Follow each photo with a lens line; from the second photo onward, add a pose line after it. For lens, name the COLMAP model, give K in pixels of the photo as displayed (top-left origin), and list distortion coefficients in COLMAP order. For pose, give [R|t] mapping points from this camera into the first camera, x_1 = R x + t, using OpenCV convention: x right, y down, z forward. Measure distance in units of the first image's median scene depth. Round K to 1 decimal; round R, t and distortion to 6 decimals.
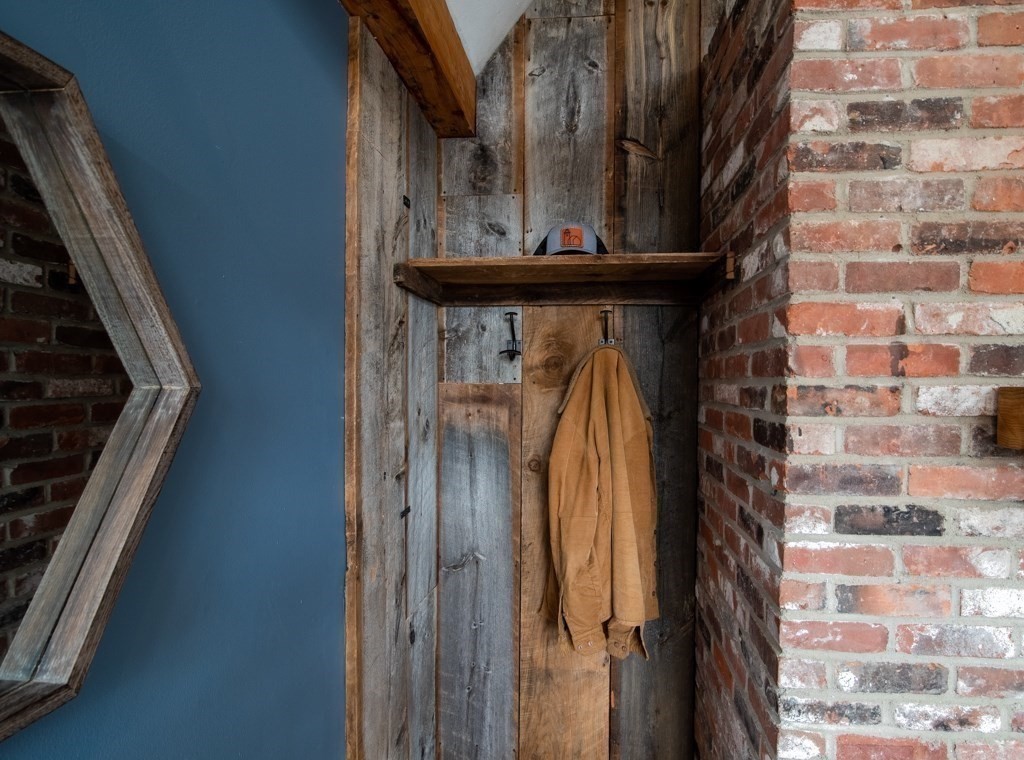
lens RADIAL K [[563.6, 0, 530.7], [0, 563.6, 366.7], [0, 0, 1]] dist [-0.038234, 0.000403]
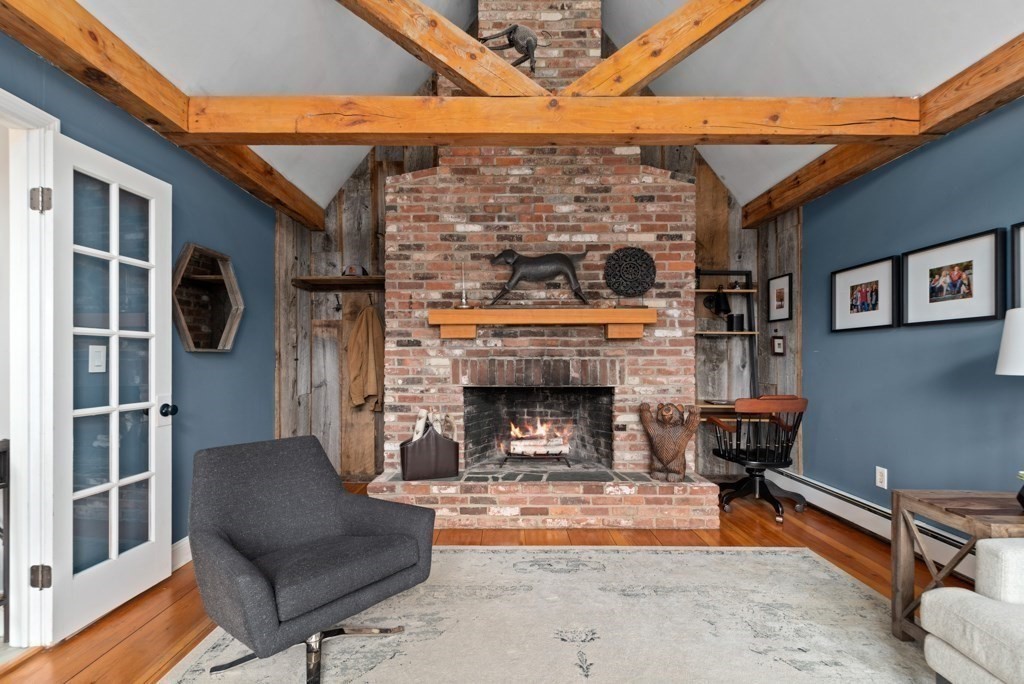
lens RADIAL K [[491.0, 0, 512.0], [0, 491.0, 342.0], [0, 0, 1]] dist [-0.030114, -0.000349]
pose [[0.992098, -0.006557, 0.125294, 0.730662], [0.007159, 0.999965, -0.004354, 0.221738], [-0.125261, 0.005216, 0.992110, -2.139279]]
